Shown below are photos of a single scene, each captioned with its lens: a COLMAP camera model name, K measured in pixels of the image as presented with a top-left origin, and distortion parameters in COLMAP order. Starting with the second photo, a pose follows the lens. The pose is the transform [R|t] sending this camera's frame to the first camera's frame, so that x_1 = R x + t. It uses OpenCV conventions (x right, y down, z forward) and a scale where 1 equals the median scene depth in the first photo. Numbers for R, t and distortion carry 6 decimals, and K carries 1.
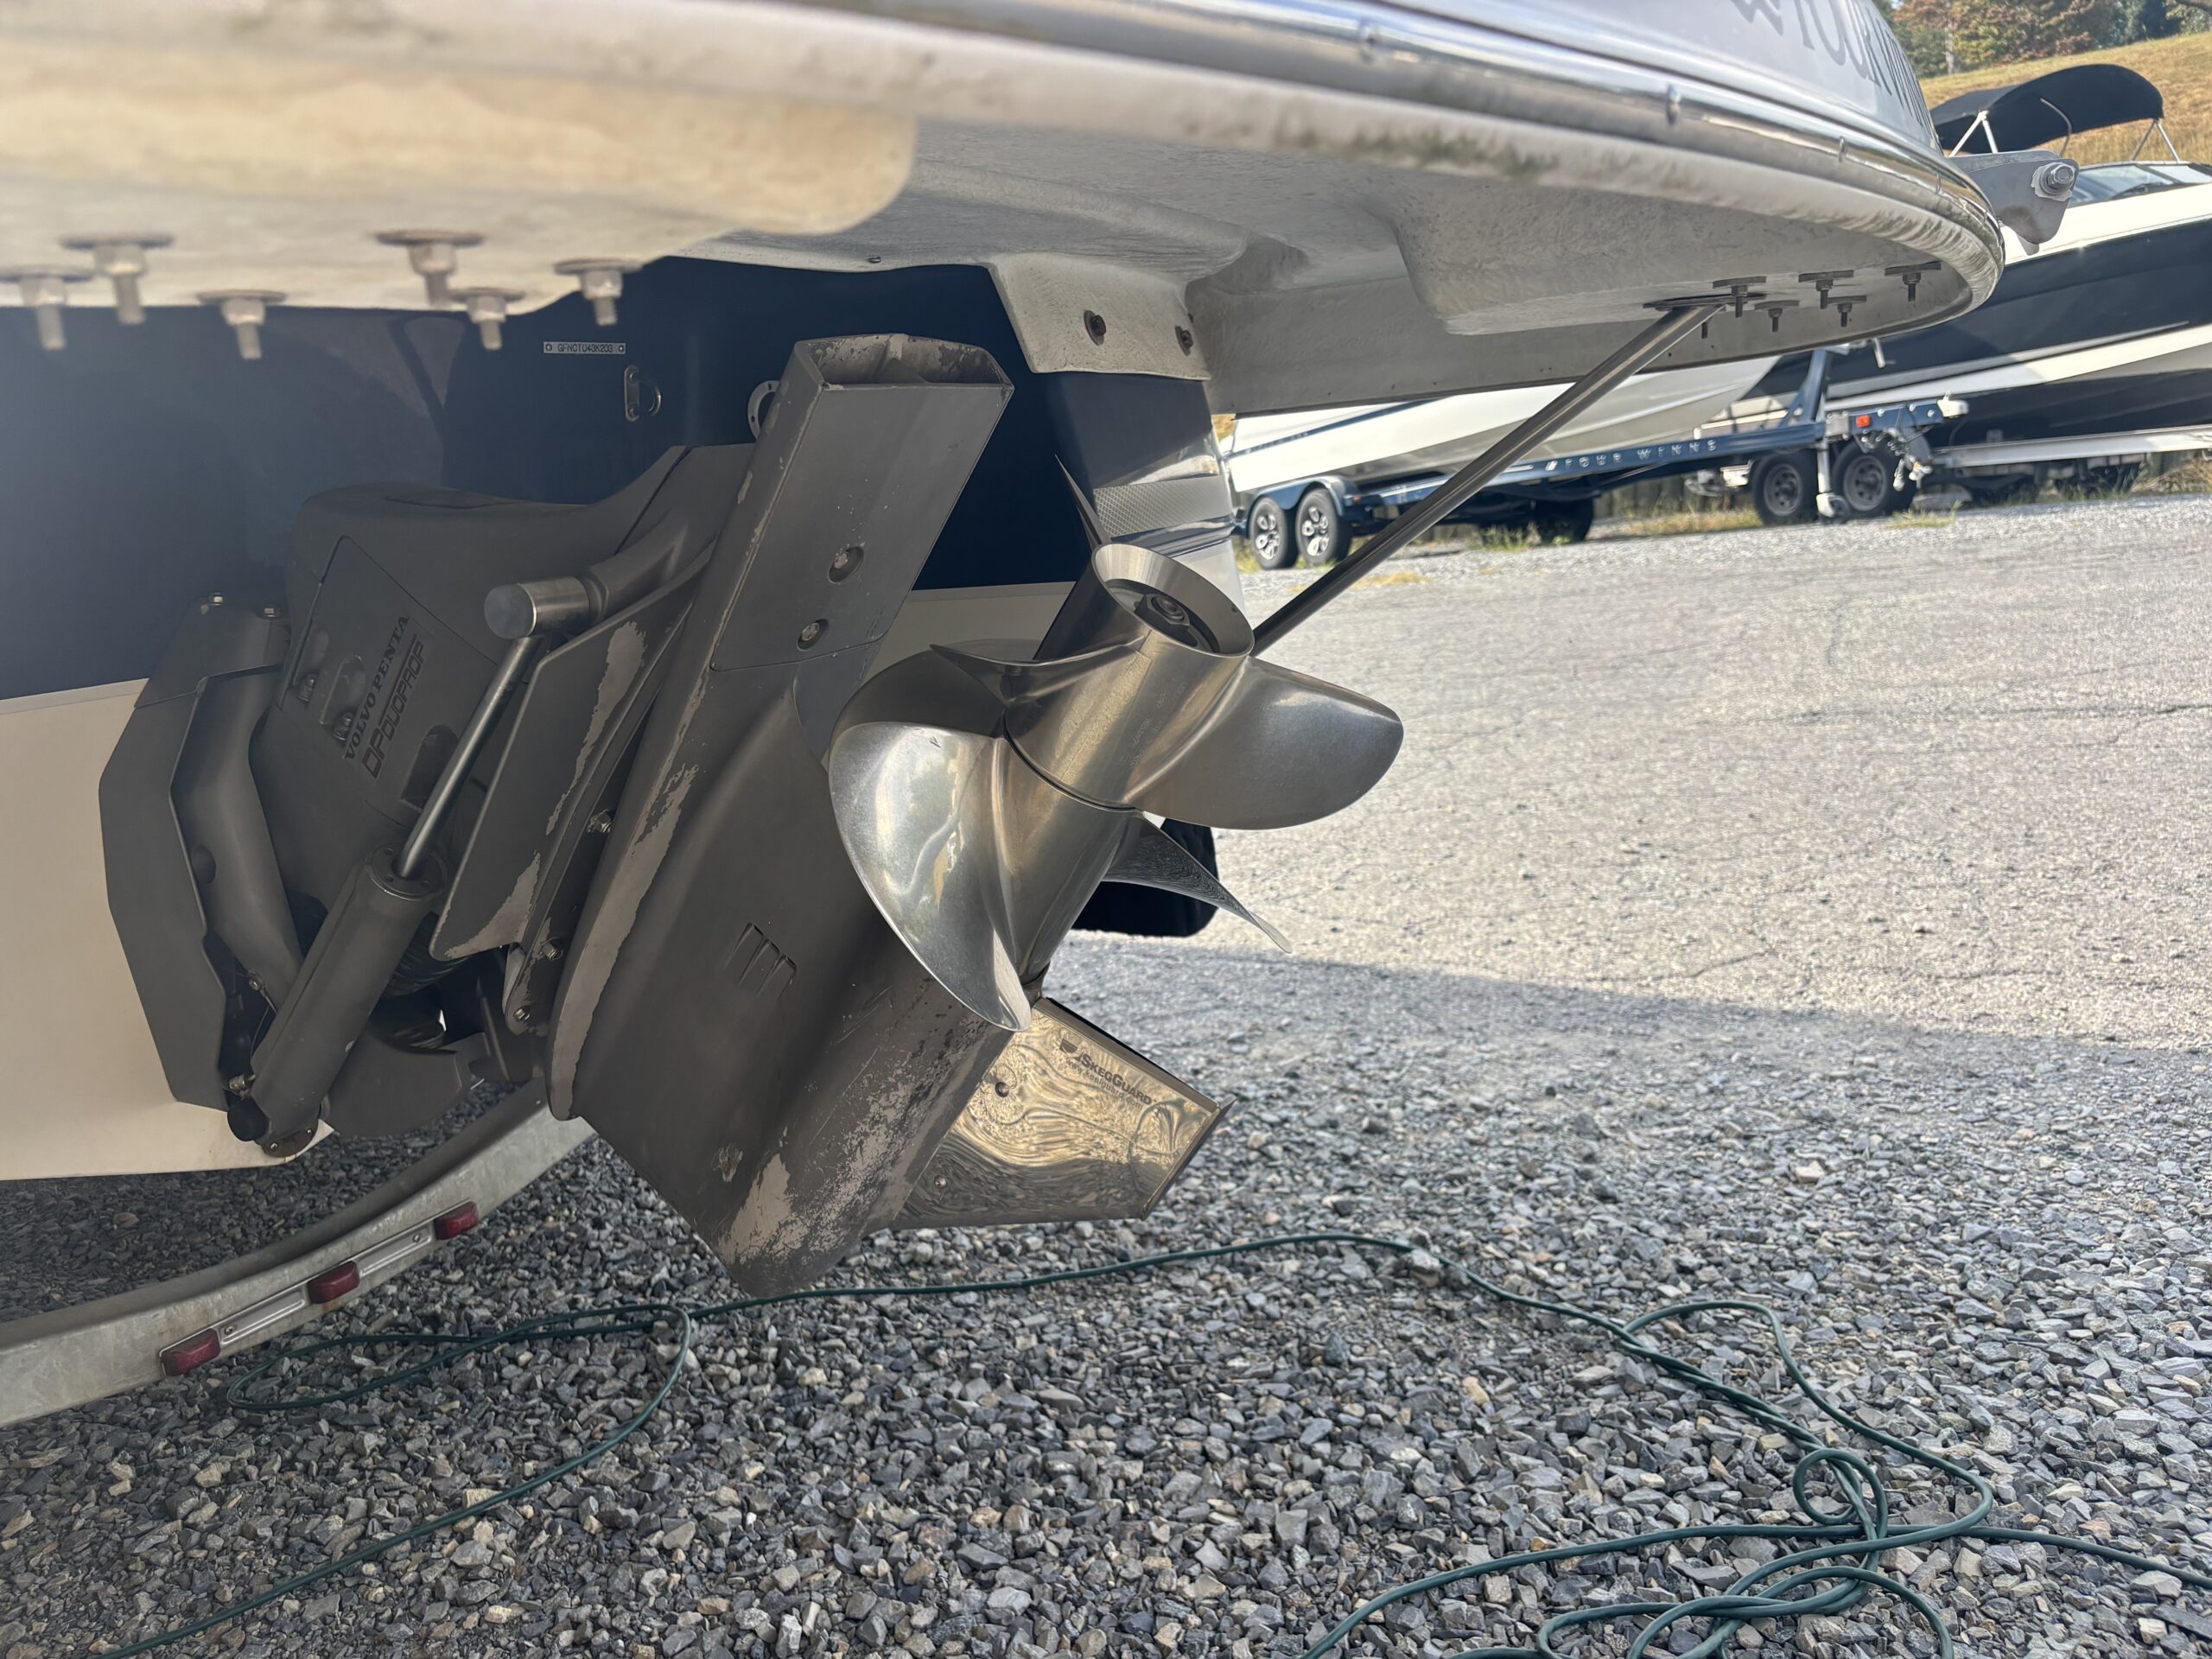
lens RADIAL K [[1675.9, 0, 1101.7], [0, 1675.9, 832.1], [0, 0, 1]] dist [0.006170, -0.006840]
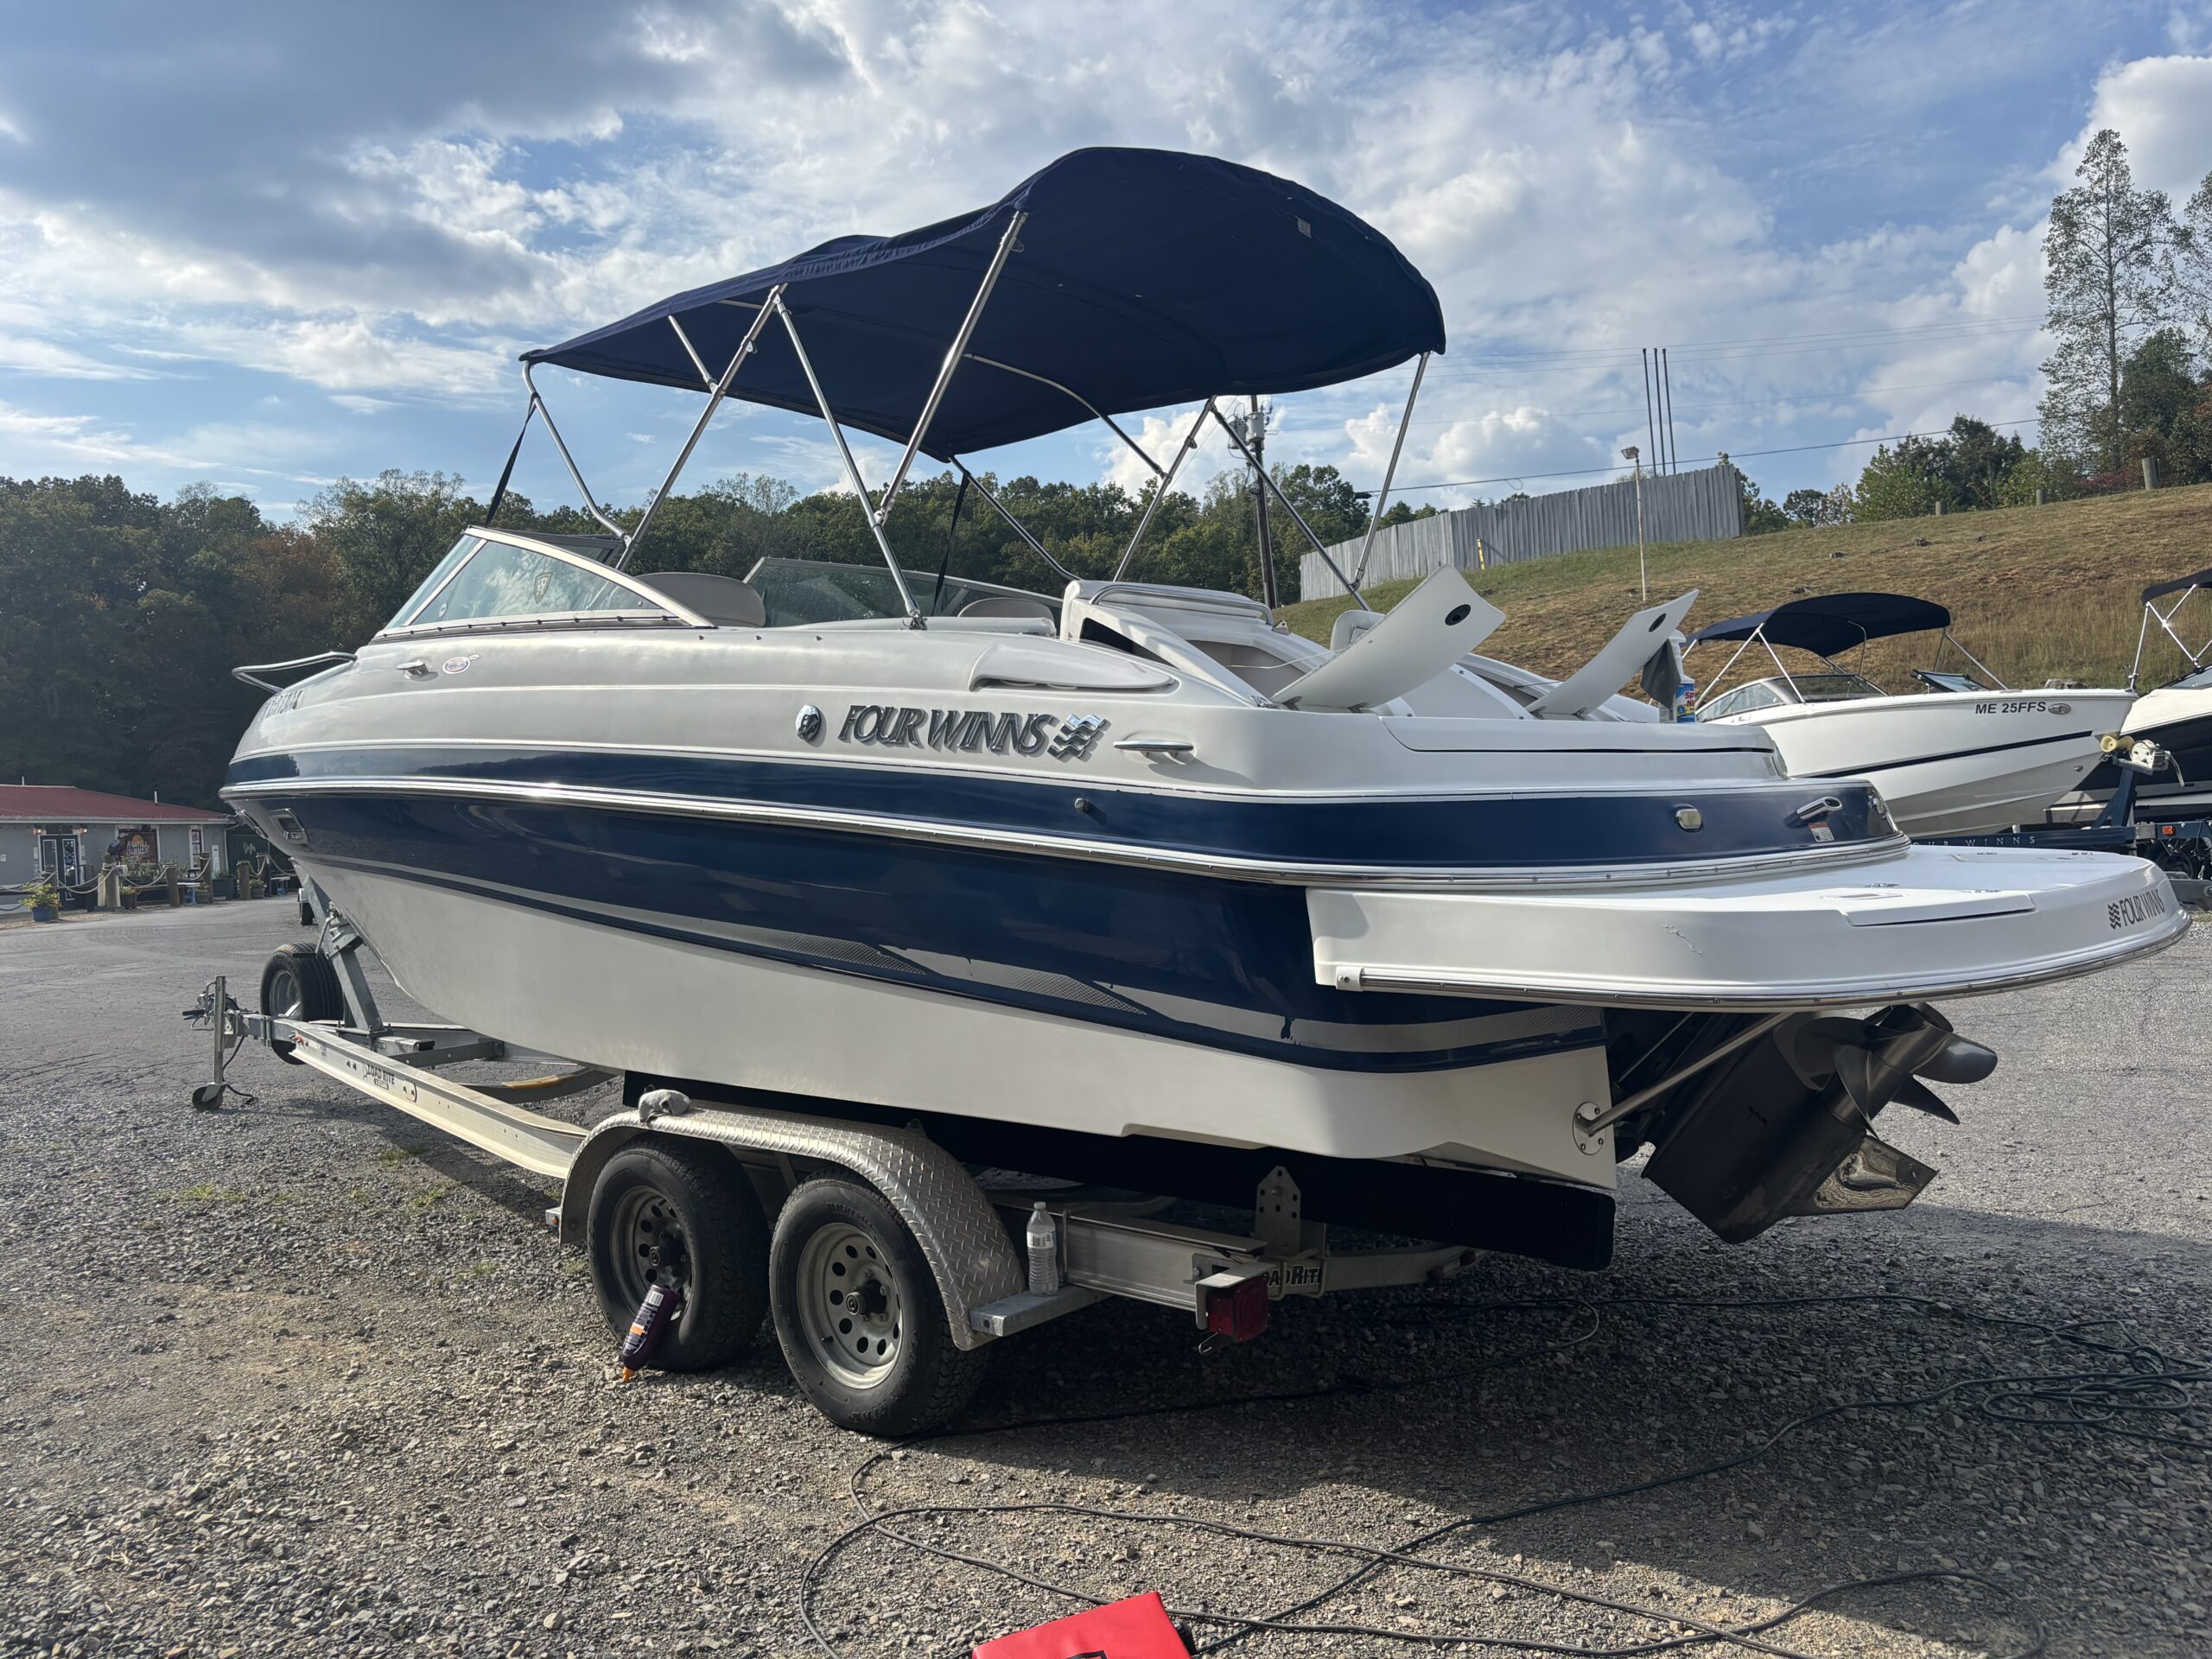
lens RADIAL K [[1675.9, 0, 1110.0], [0, 1675.9, 824.0], [0, 0, 1]] dist [0.006170, -0.006840]
pose [[0.987445, 0.054333, -0.148324, -0.416088], [-0.080324, 0.981232, -0.175308, 0.080013], [0.136015, 0.185021, 0.973277, -0.976359]]
